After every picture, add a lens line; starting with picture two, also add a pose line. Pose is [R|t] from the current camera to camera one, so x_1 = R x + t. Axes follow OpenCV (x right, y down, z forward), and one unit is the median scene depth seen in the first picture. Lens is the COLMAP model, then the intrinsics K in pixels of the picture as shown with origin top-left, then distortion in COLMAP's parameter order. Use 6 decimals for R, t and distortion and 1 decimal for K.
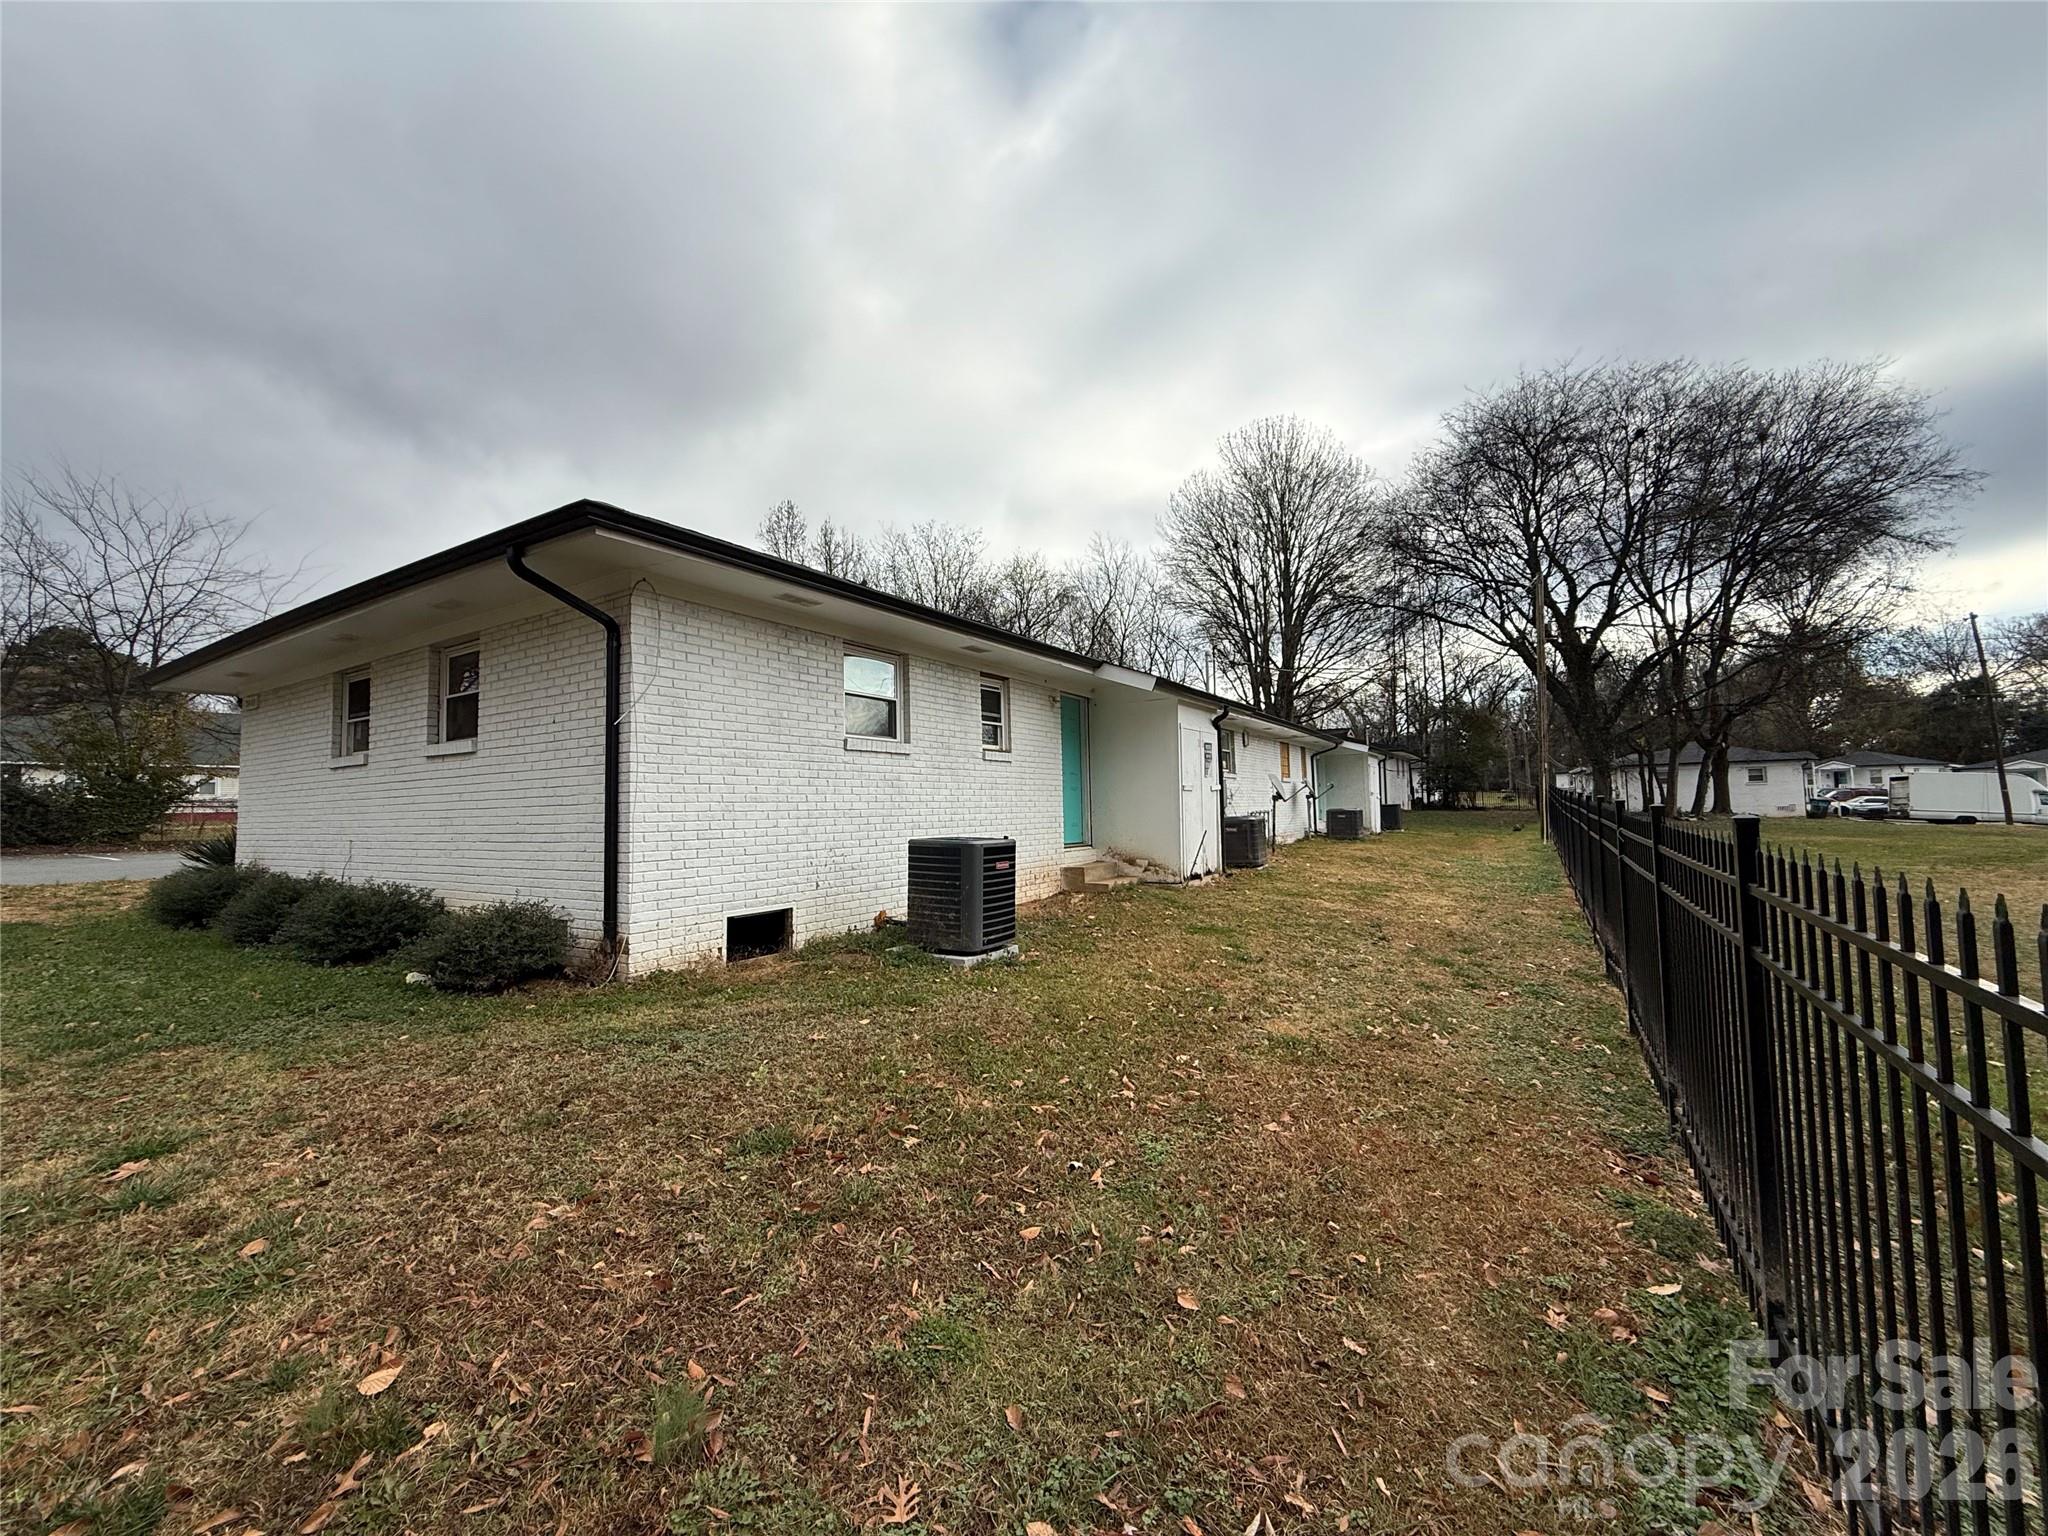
lens RADIAL K [[817.4, 0, 1019.9], [0, 817.4, 769.3], [0, 0, 1]] dist [0.001093, -0.000369]
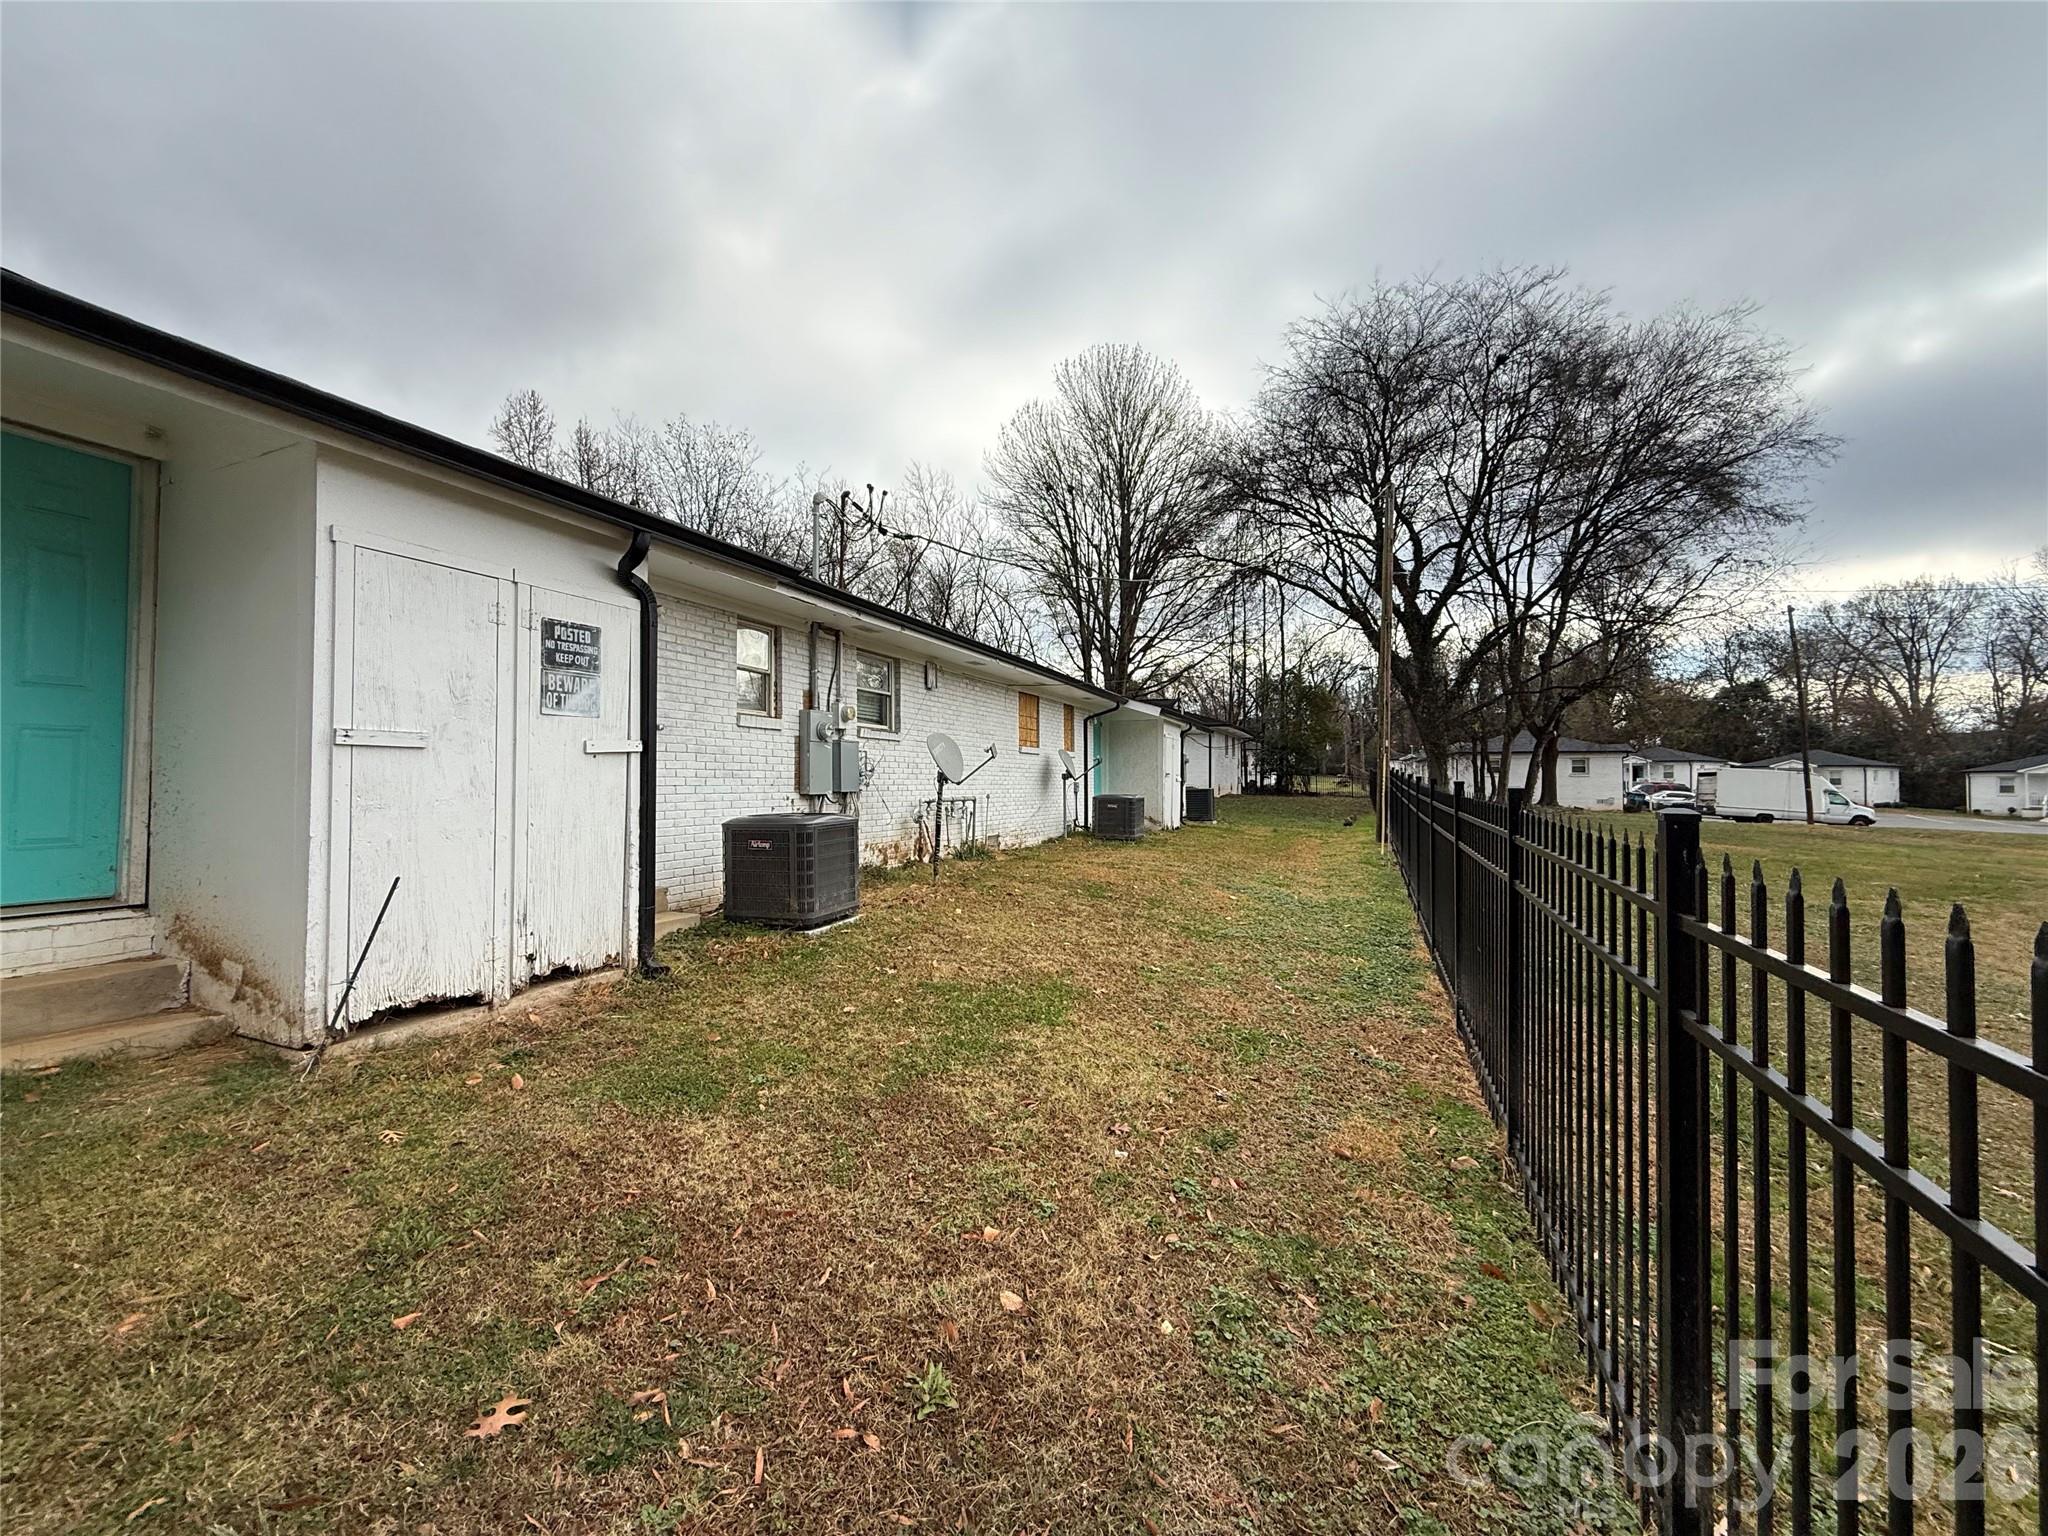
lens RADIAL K [[817.4, 0, 1024.6], [0, 817.4, 768.1], [0, 0, 1]] dist [0.001093, -0.000369]
pose [[0.986022, 0.028438, 0.164170, 0.094365], [-0.033412, 0.999060, 0.027612, 0.004112], [-0.163230, -0.032712, 0.986046, 0.152472]]
